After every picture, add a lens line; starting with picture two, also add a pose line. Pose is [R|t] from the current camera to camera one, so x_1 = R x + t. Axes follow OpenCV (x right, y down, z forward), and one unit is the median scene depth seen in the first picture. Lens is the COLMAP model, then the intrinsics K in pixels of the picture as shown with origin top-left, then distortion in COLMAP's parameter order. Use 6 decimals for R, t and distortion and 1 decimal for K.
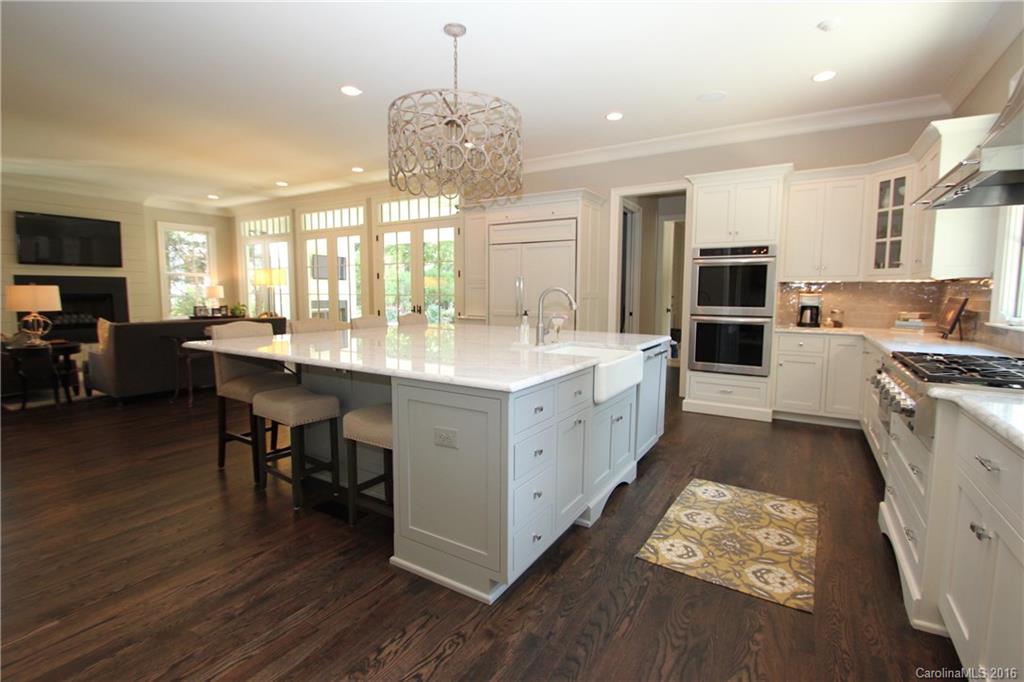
lens RADIAL K [[478.4, 0, 517.8], [0, 478.4, 339.7], [0, 0, 1]] dist [-0.005518, -0.007306]
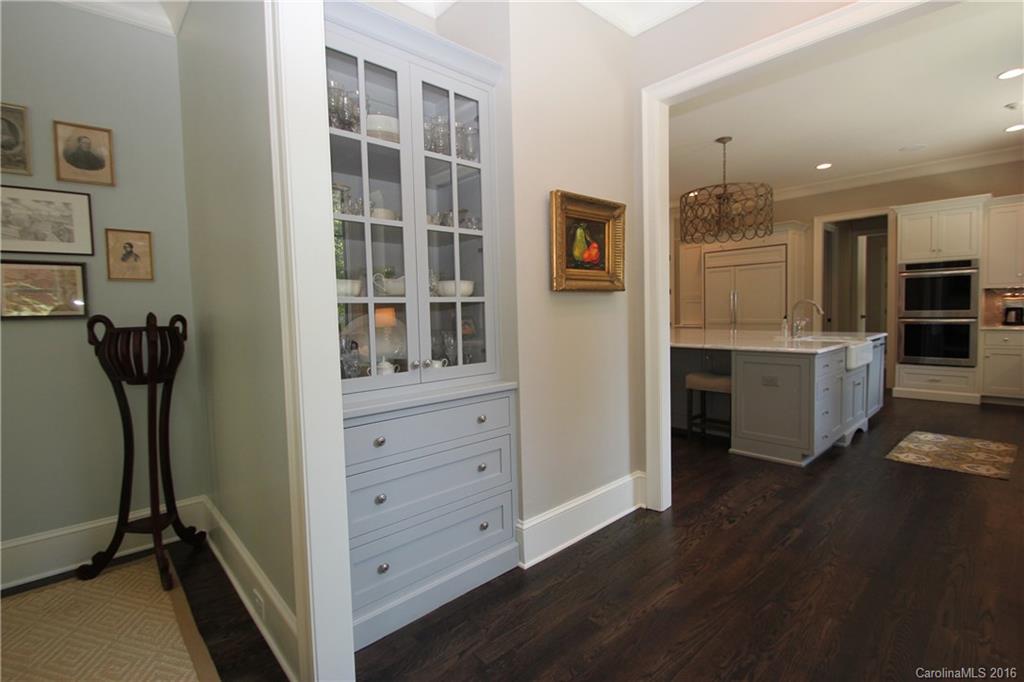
lens RADIAL K [[478.4, 0, 519.3], [0, 478.4, 336.1], [0, 0, 1]] dist [-0.005518, -0.007306]
pose [[0.959194, -0.016064, -0.282293, -0.255344], [0.005171, 0.999214, -0.039290, 0.042008], [0.282702, 0.036227, 0.958523, -0.498354]]
